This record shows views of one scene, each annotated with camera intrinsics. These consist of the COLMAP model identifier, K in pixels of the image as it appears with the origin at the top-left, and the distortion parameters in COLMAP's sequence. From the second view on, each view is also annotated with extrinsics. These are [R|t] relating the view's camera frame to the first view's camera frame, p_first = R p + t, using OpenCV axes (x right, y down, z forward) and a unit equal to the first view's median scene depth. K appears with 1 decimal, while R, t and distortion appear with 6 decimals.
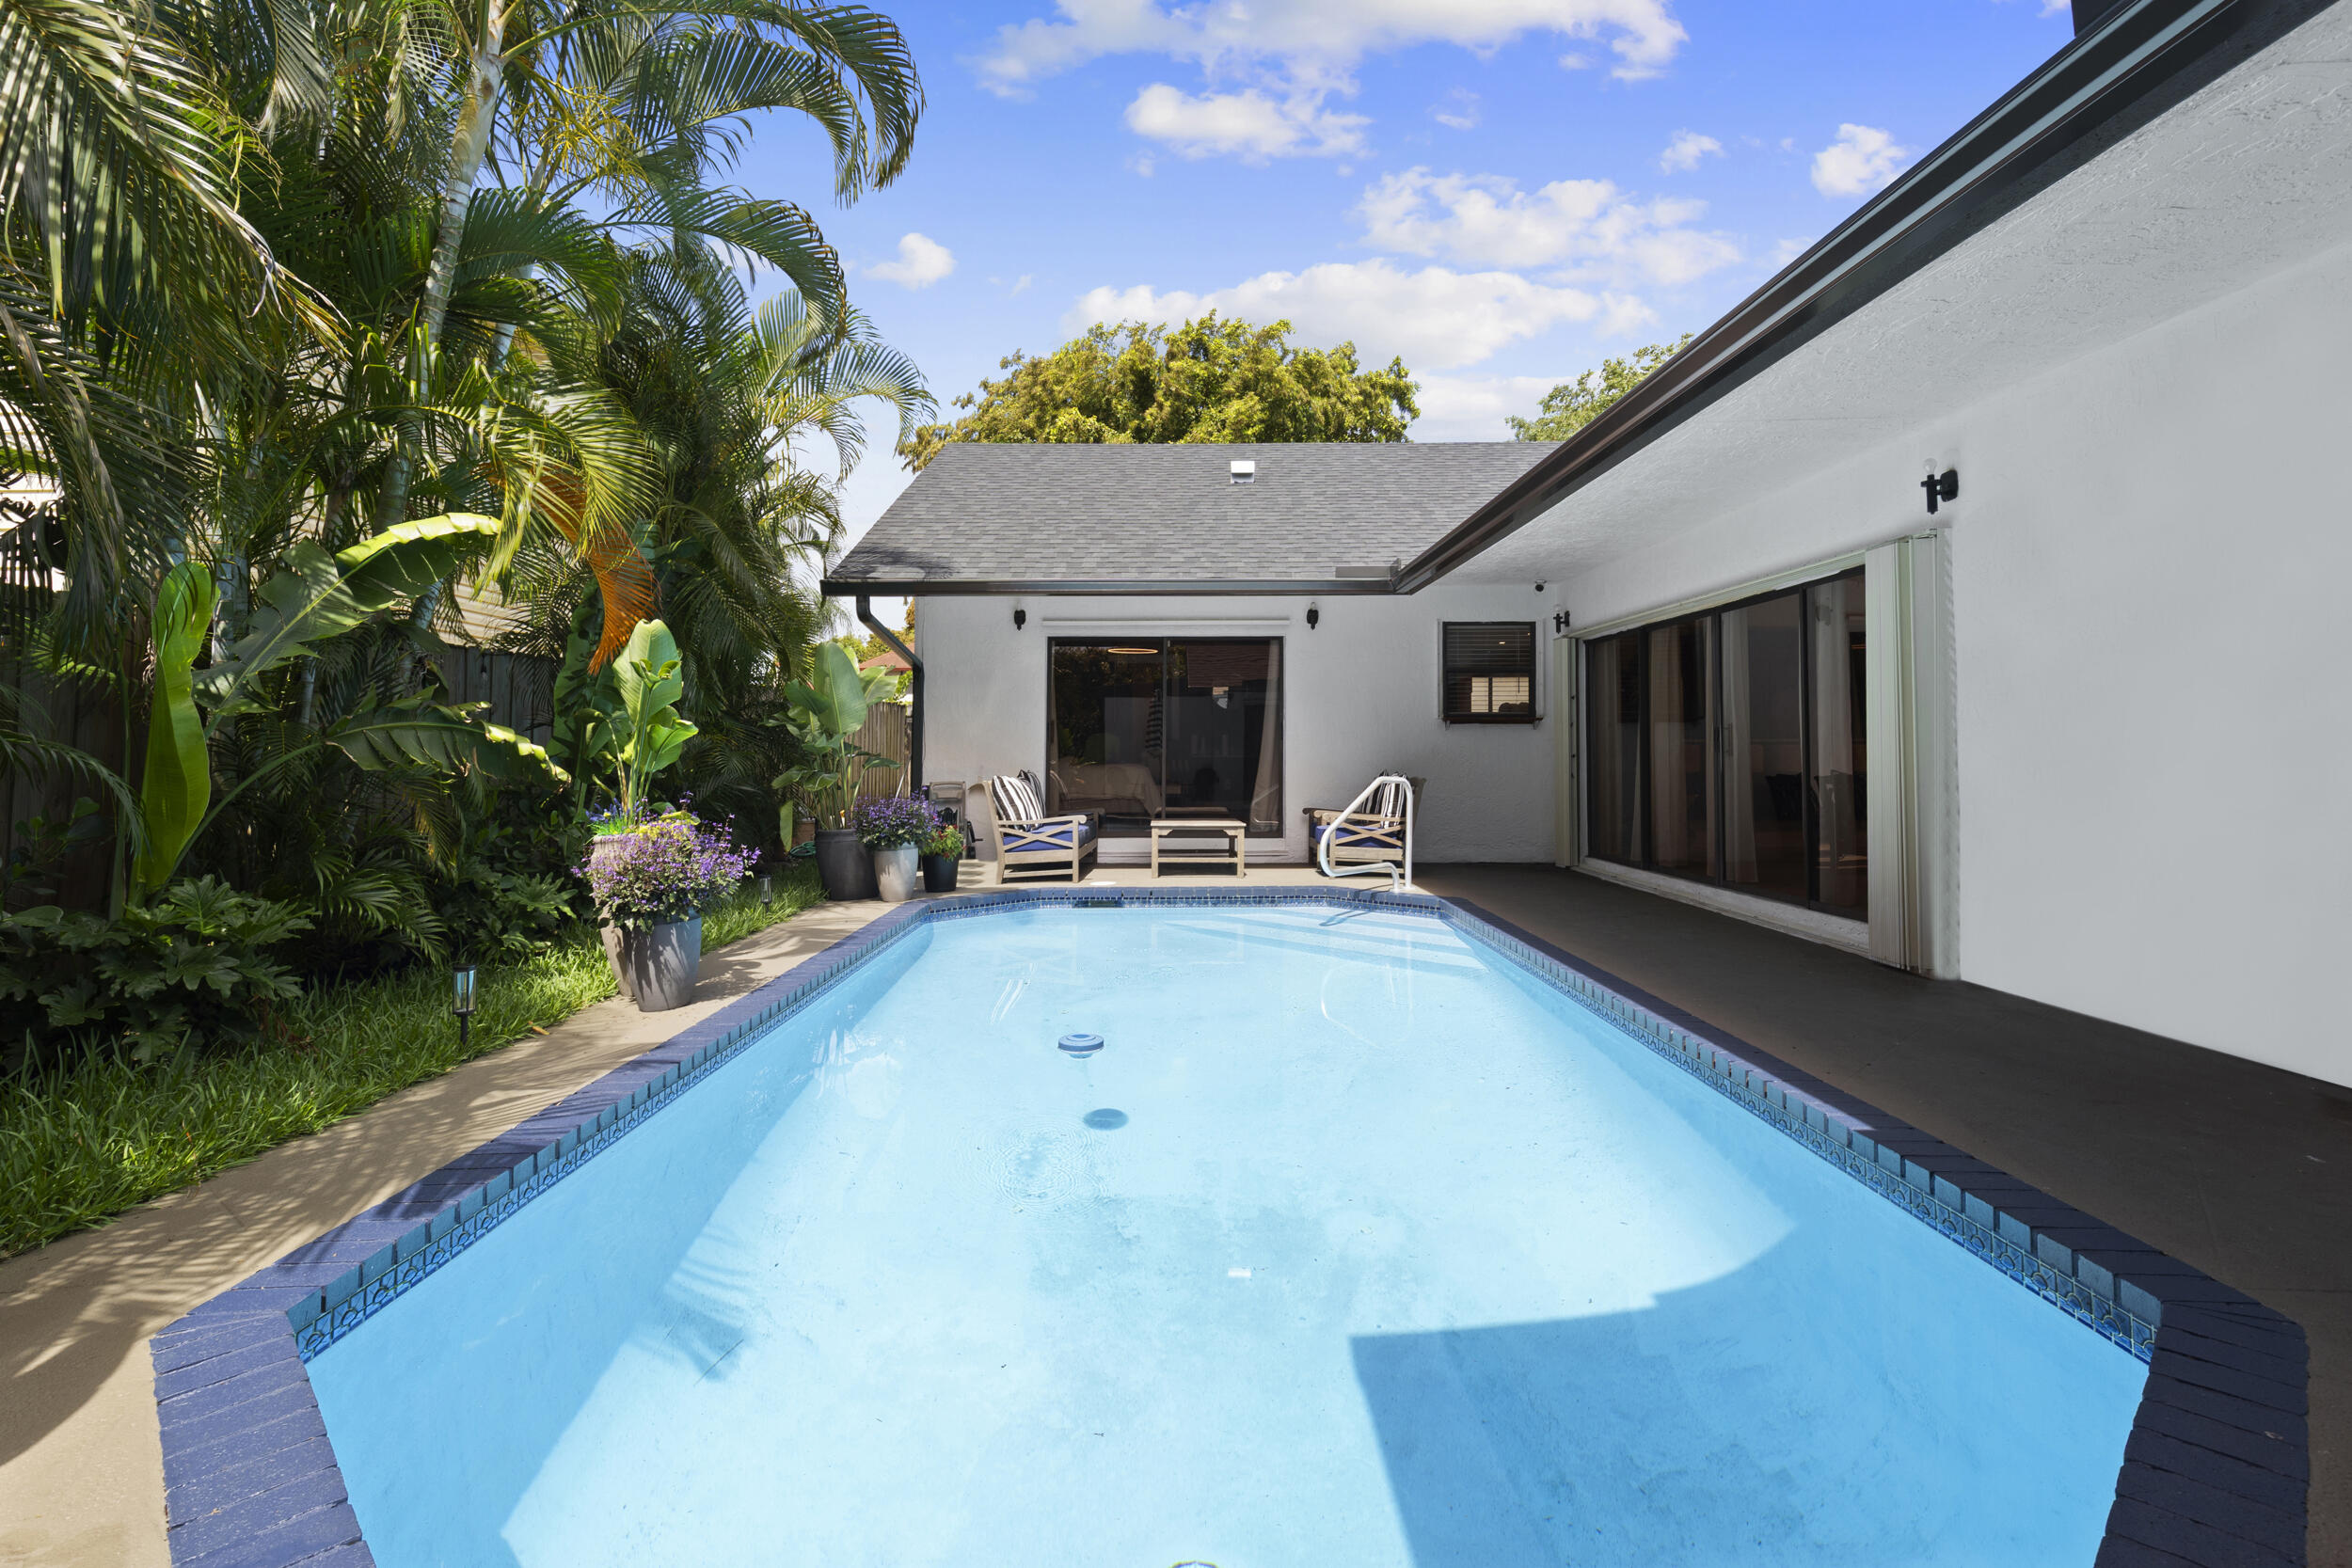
lens RADIAL K [[1133.7, 0, 1169.3], [0, 1133.7, 699.5], [0, 0, 1]] dist [-0.003394, -0.000182]
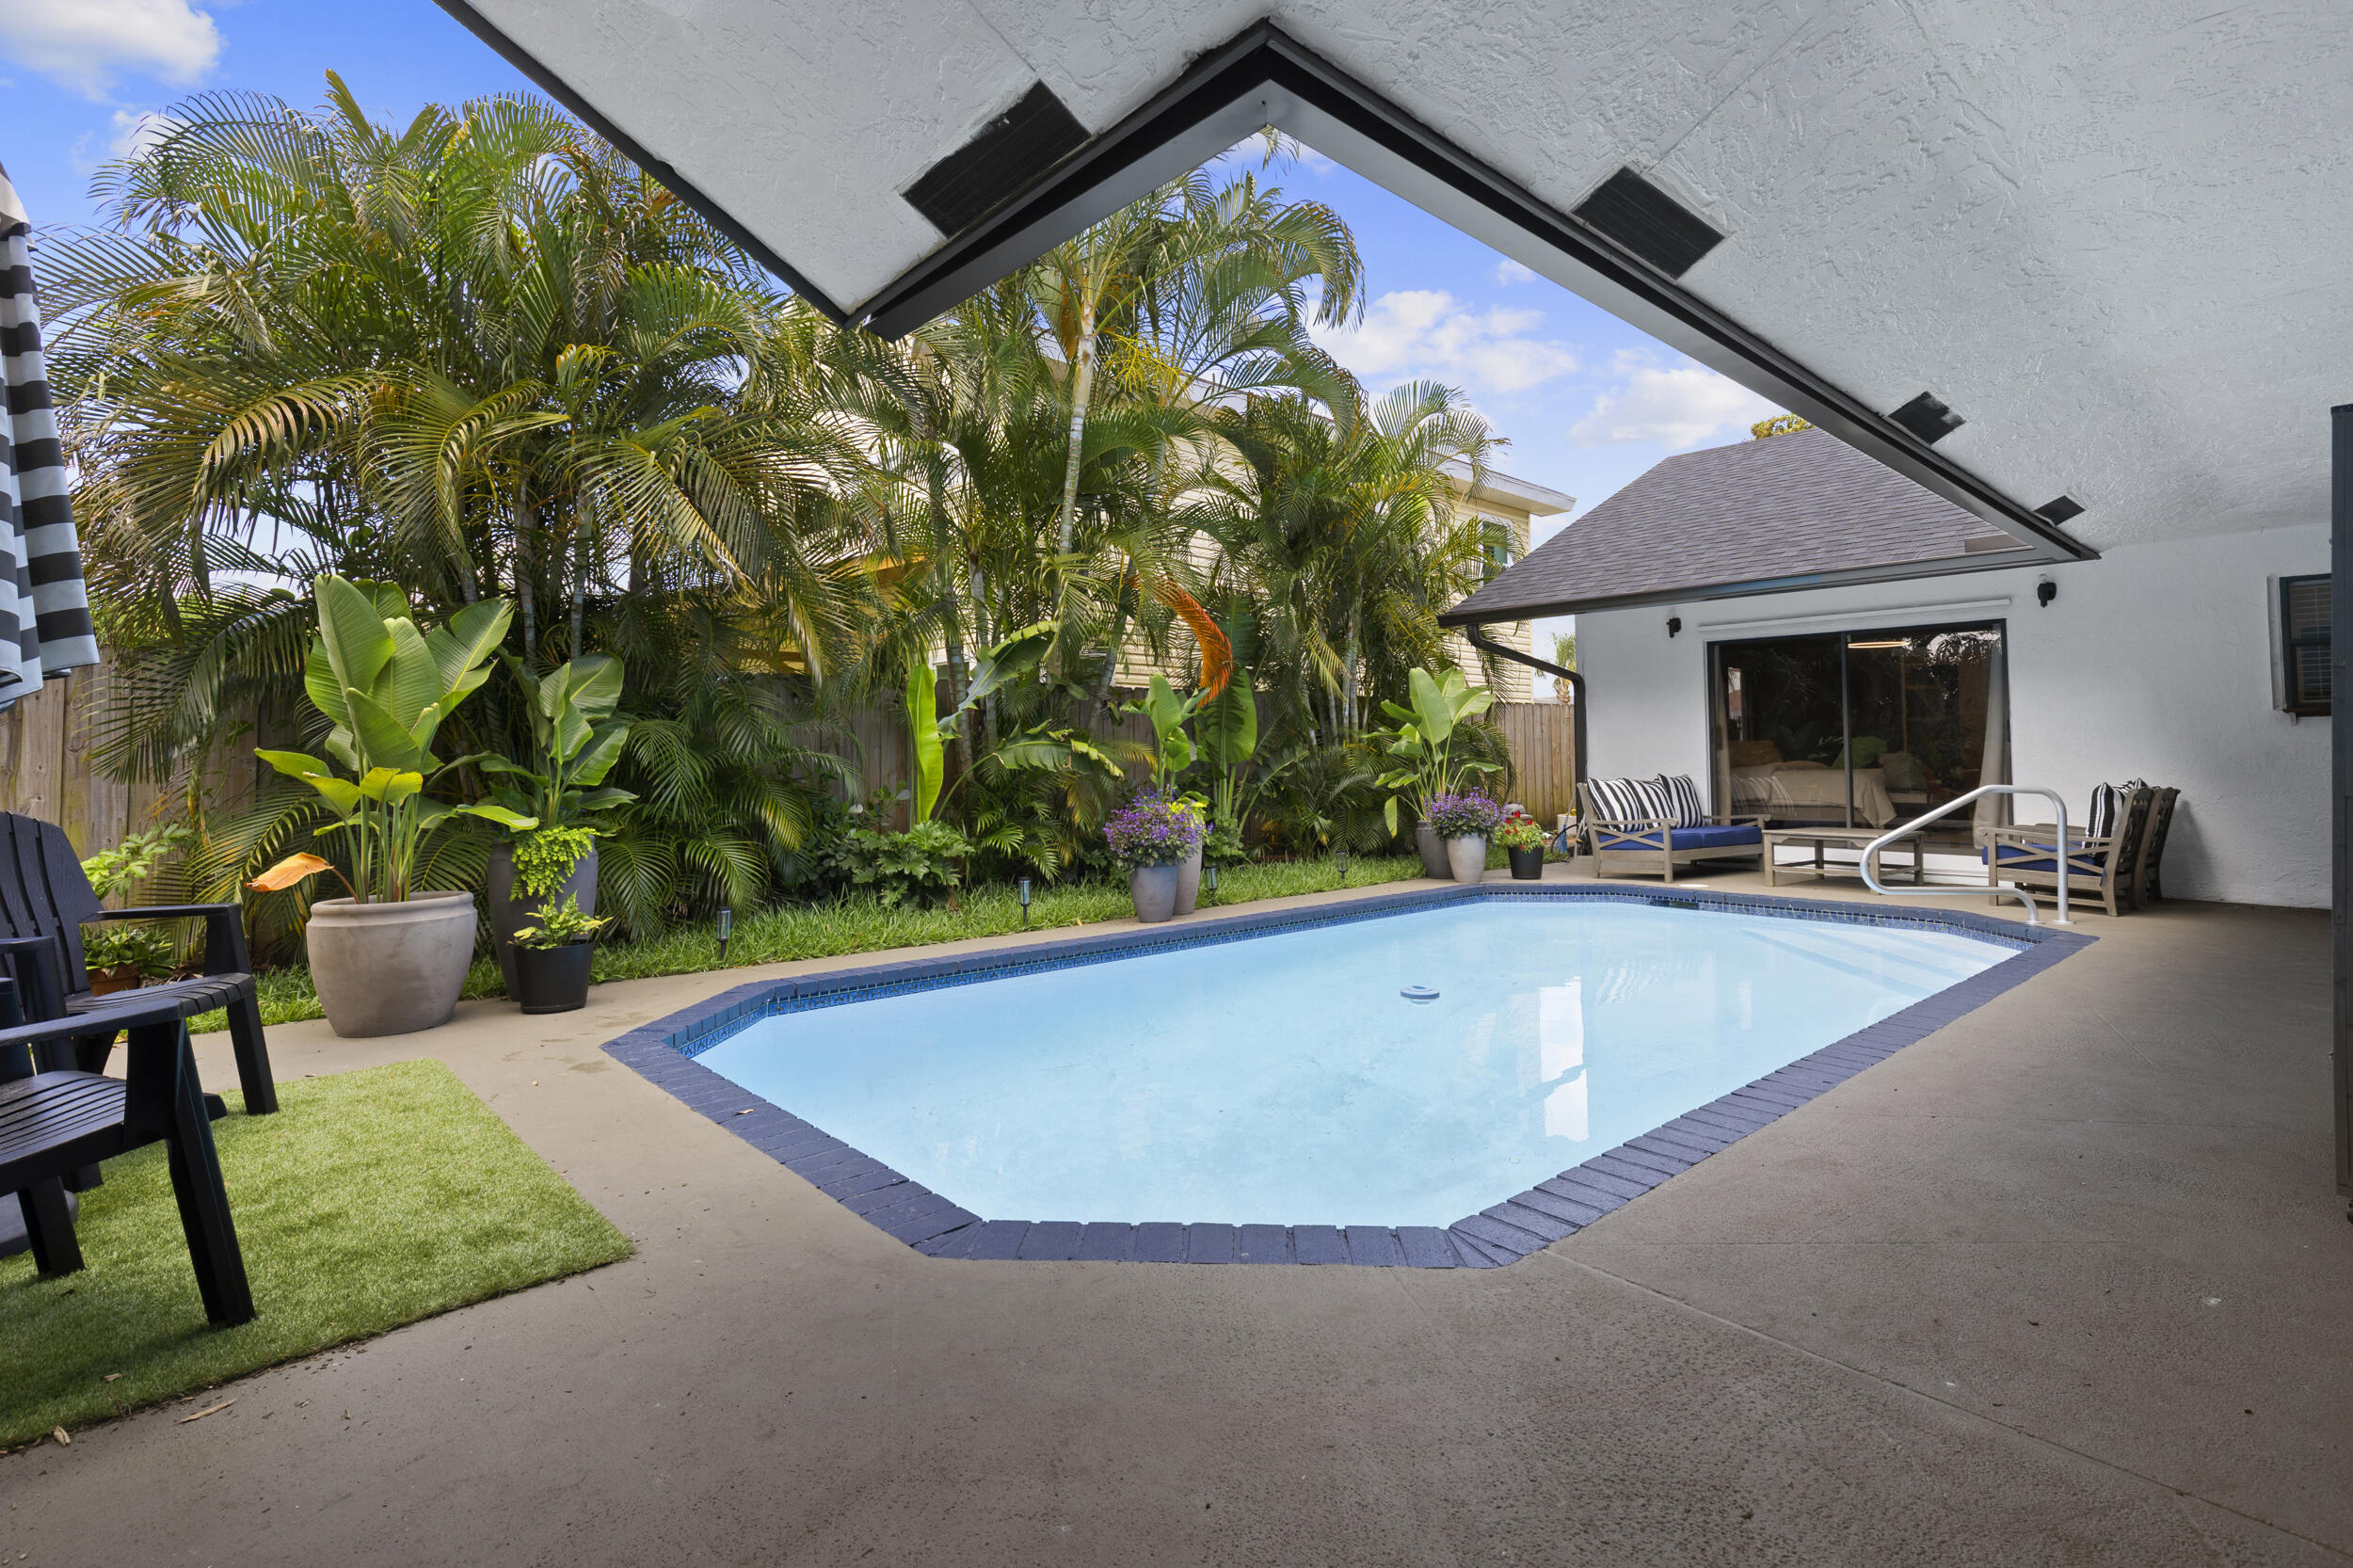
lens RADIAL K [[1068.1, 0, 1170.8], [0, 1068.1, 744.2], [0, 0, 1]] dist [-0.000412, 0.000030]
pose [[0.688495, -0.011934, -0.725143, 0.296134], [0.036088, 0.999190, 0.017820, 0.001104], [0.724342, -0.038438, 0.688368, 0.004842]]
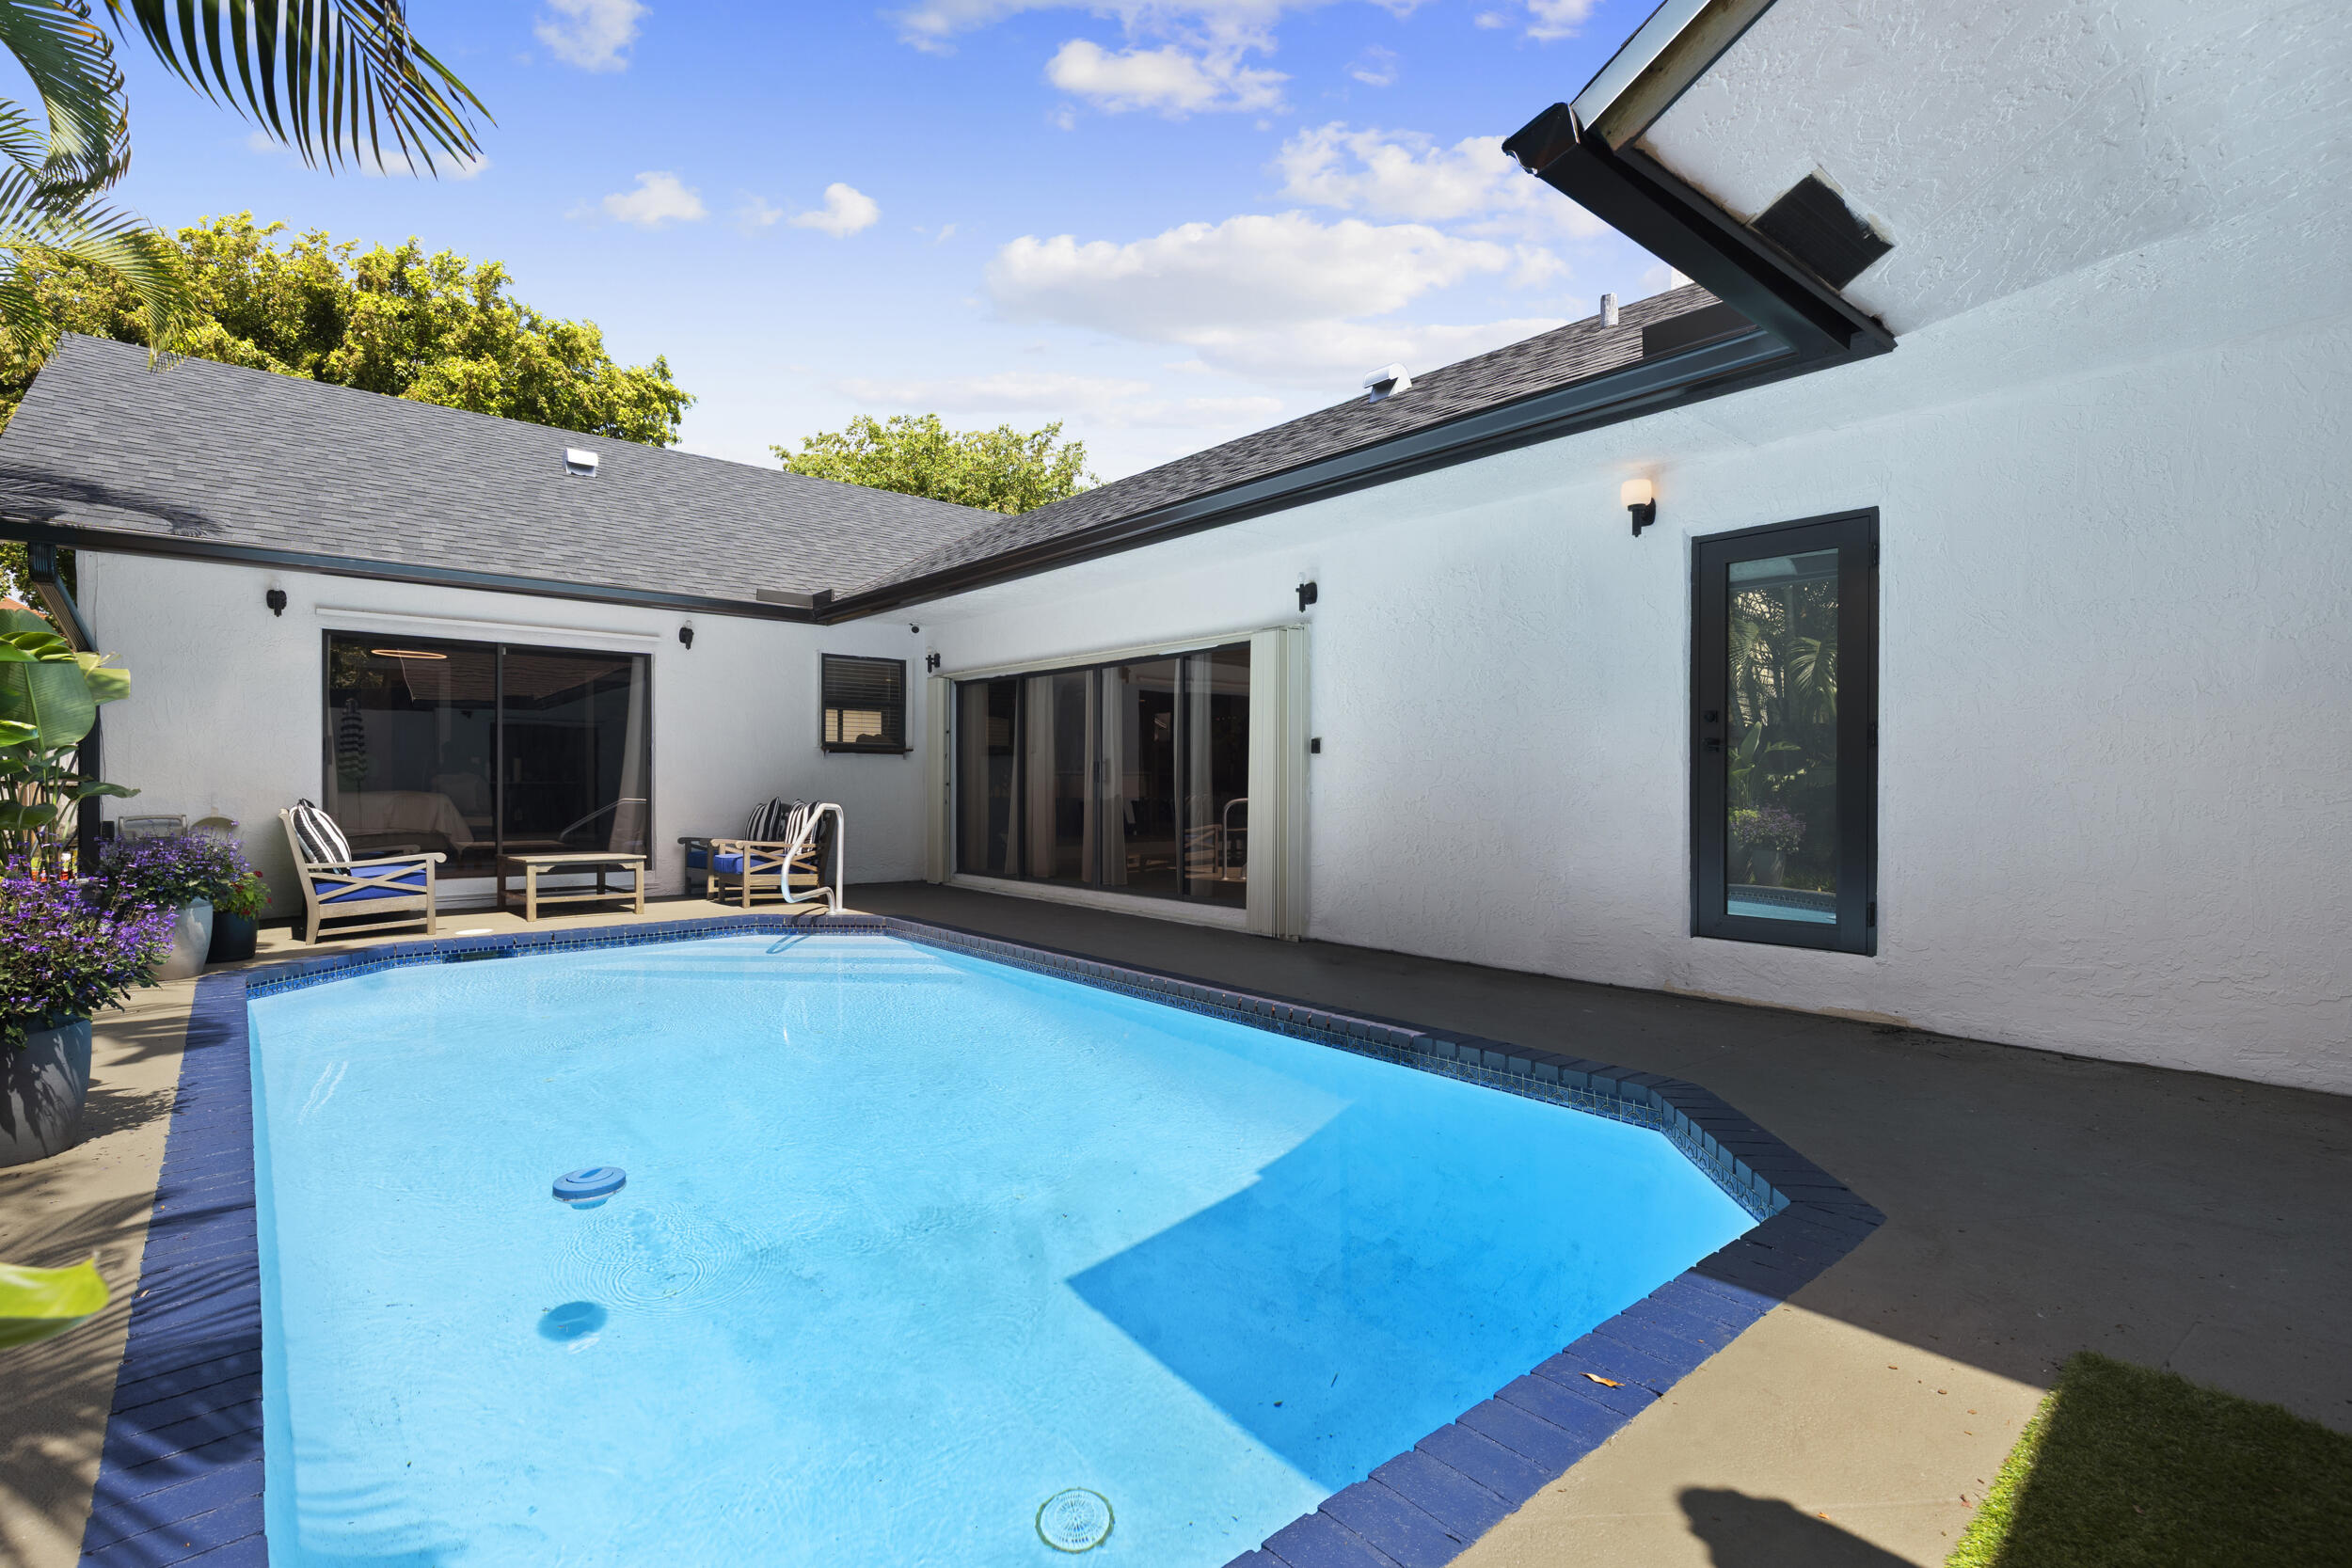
lens RADIAL K [[1074.2, 0, 1211.0], [0, 1074.2, 819.5], [0, 0, 1]] dist [-0.000619, -0.000321]
pose [[0.741992, -0.018556, 0.670152, -0.178487], [-0.037020, 0.996958, 0.068594, 0.002469], [-0.669386, -0.075706, 0.739048, 0.041135]]
